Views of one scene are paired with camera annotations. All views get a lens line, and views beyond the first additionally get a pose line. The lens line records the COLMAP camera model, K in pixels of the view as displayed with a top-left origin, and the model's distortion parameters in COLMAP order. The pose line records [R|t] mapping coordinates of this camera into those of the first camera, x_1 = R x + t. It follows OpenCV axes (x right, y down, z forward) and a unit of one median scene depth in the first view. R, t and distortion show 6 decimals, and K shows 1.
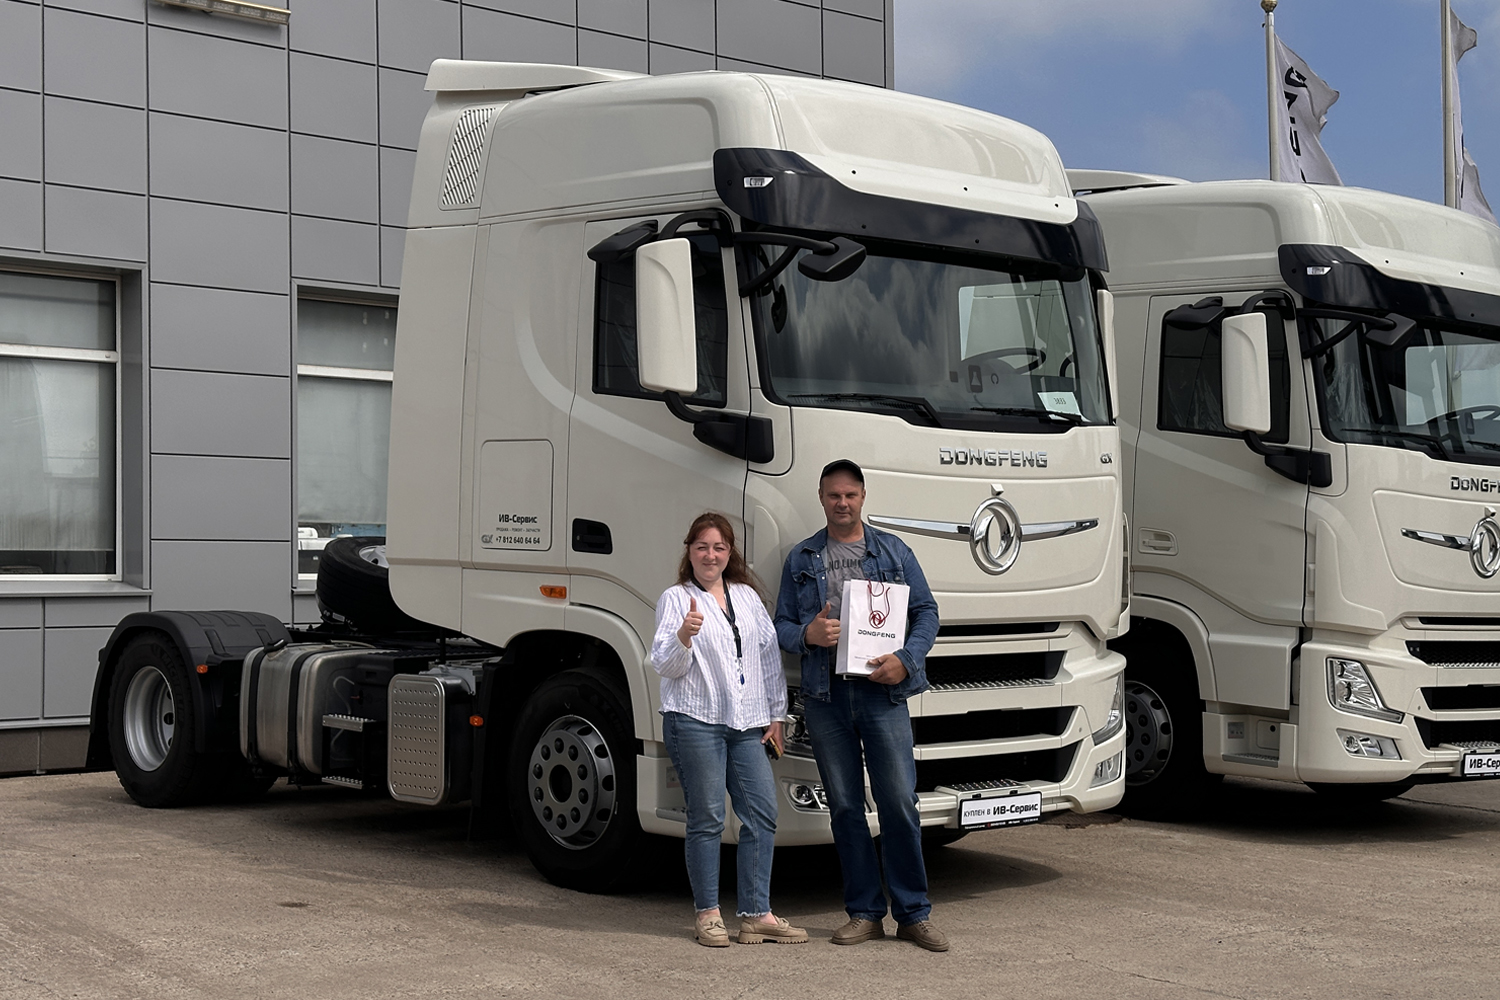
lens RADIAL K [[2000.3, 0, 751.8], [0, 2000.3, 502.3], [0, 0, 1]] dist [0.061334, 0.000000]
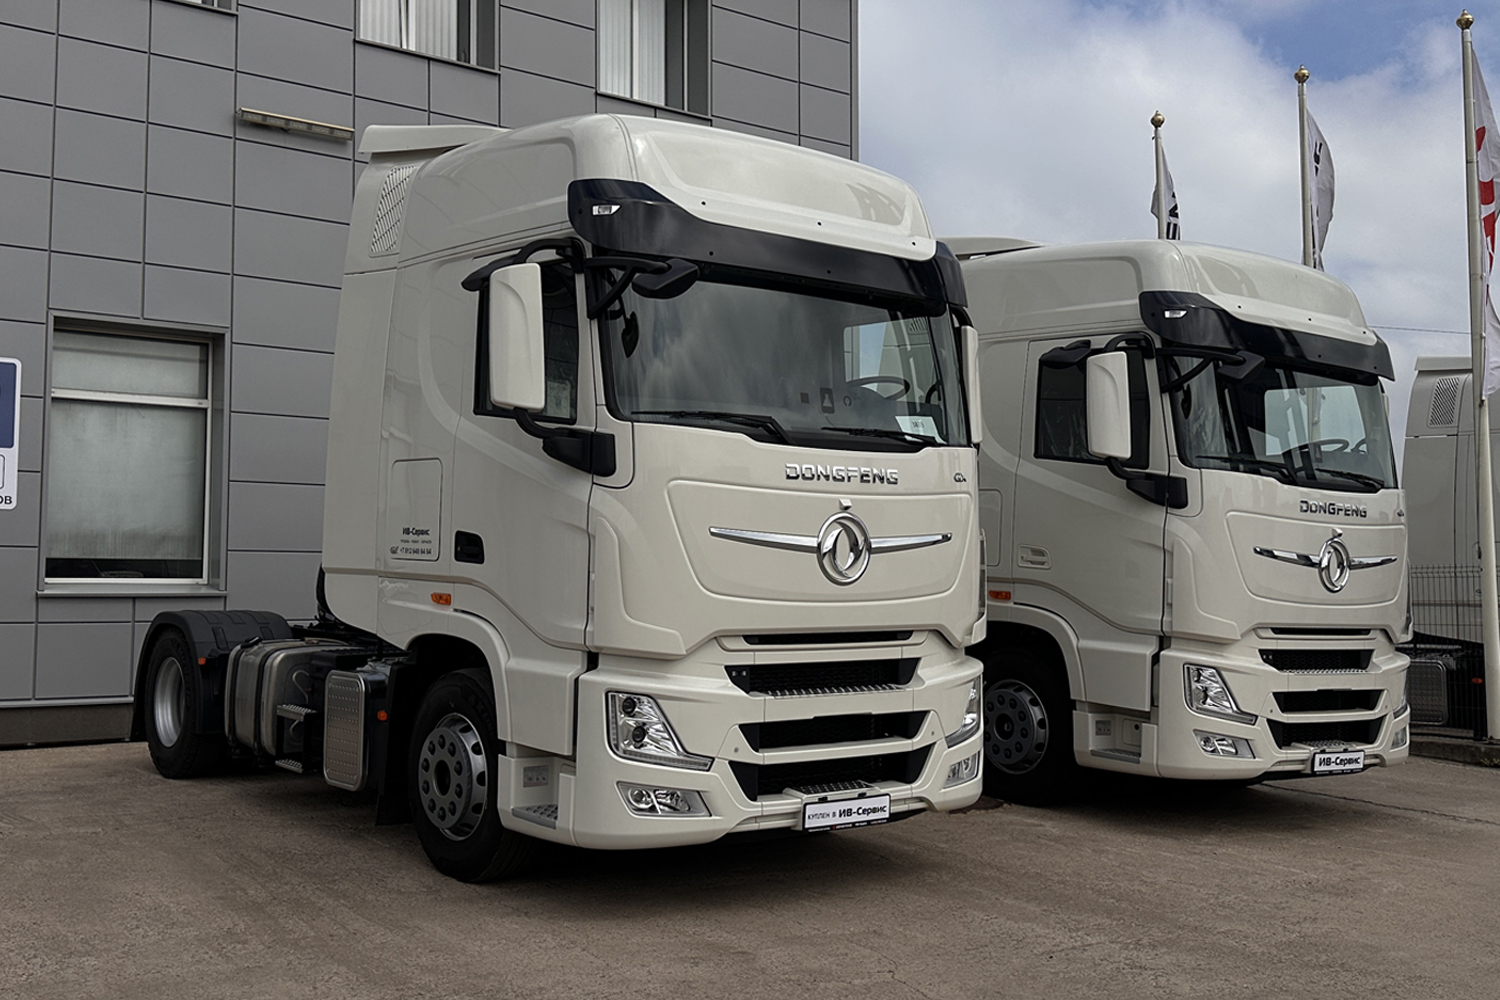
lens RADIAL K [[1323.8, 0, 763.0], [0, 1323.8, 485.0], [0, 0, 1]] dist [0.064688, -0.107284]
pose [[0.997211, 0.002692, -0.074586, 0.120612], [-0.005378, 0.999343, -0.035838, 0.007761], [0.074441, 0.036139, 0.996570, 0.278066]]
